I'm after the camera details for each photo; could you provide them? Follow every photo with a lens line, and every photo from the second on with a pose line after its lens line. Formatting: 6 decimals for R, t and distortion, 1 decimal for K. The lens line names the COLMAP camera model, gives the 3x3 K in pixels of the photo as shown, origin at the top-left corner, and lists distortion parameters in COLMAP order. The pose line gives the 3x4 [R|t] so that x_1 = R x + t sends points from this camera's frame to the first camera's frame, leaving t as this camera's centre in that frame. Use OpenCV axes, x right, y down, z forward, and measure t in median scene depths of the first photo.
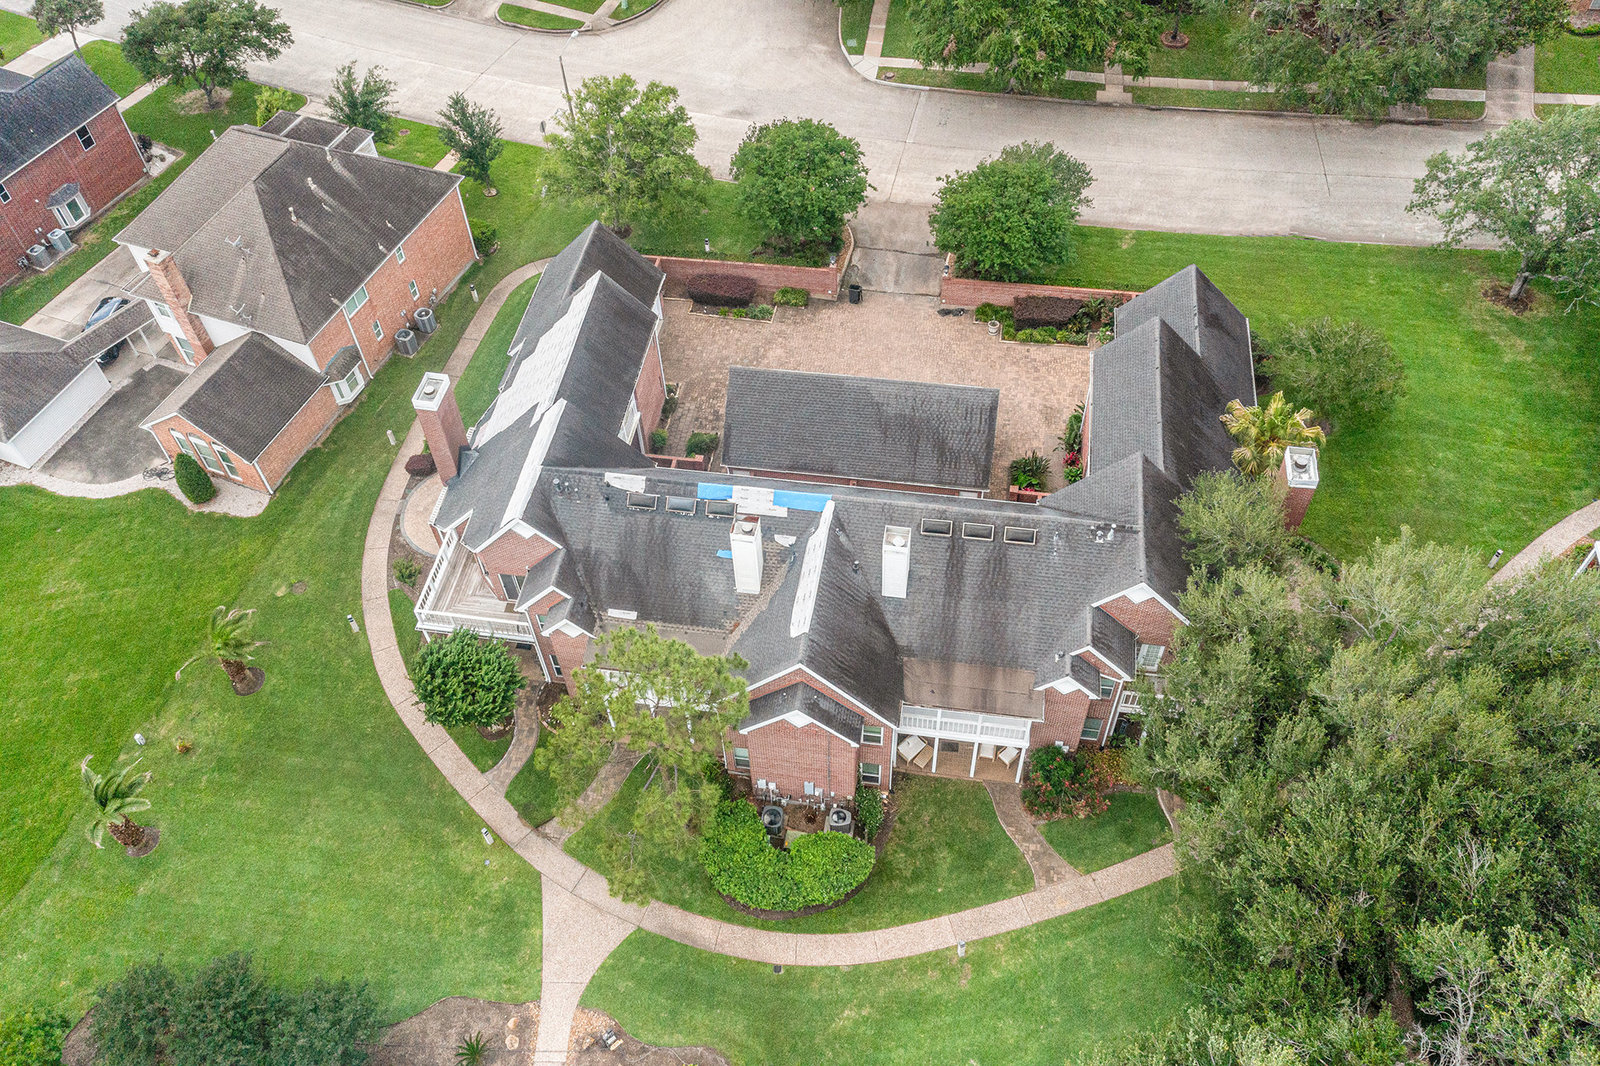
lens RADIAL K [[1245.4, 0, 811.3], [0, 1245.4, 534.5], [0, 0, 1]] dist [-0.052403, 0.007158]
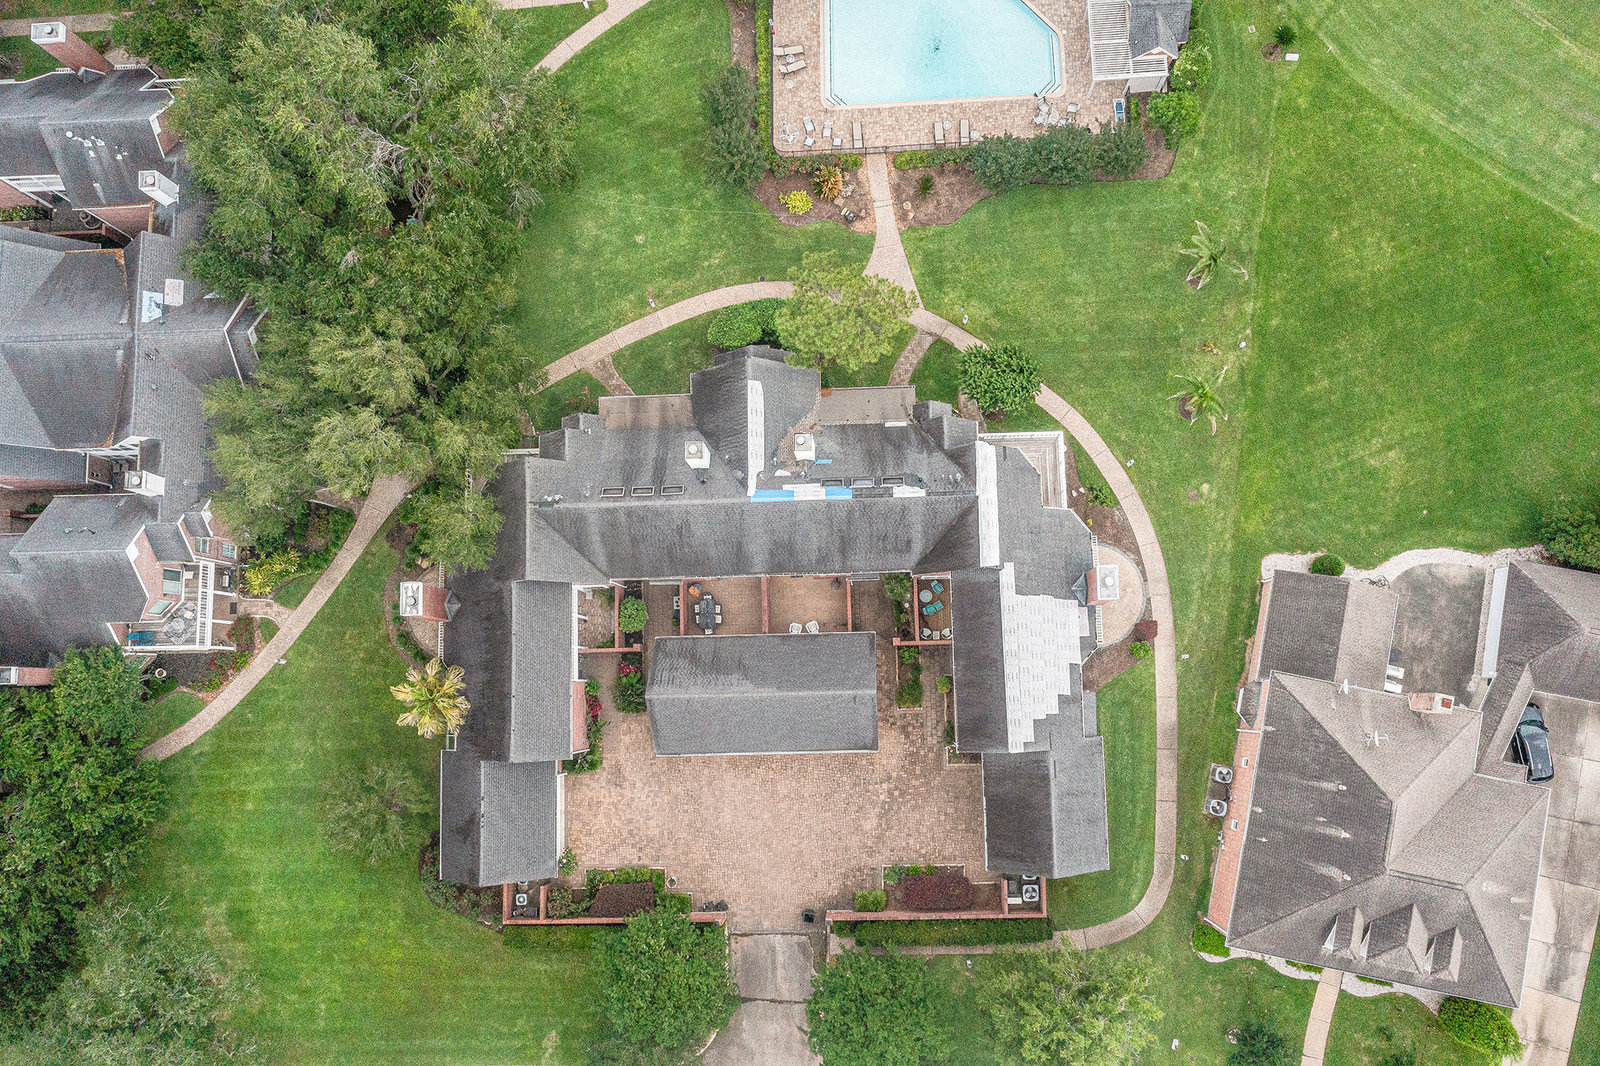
lens RADIAL K [[1244.0, 0, 800.0], [0, 1244.0, 533.0], [0, 0, 1]] dist [-0.052847, -0.010912]
pose [[-0.981060, 0.182785, 0.064119, -0.089201], [-0.079276, -0.680899, 0.728074, -0.800582], [0.176740, 0.709201, 0.682493, 0.091608]]
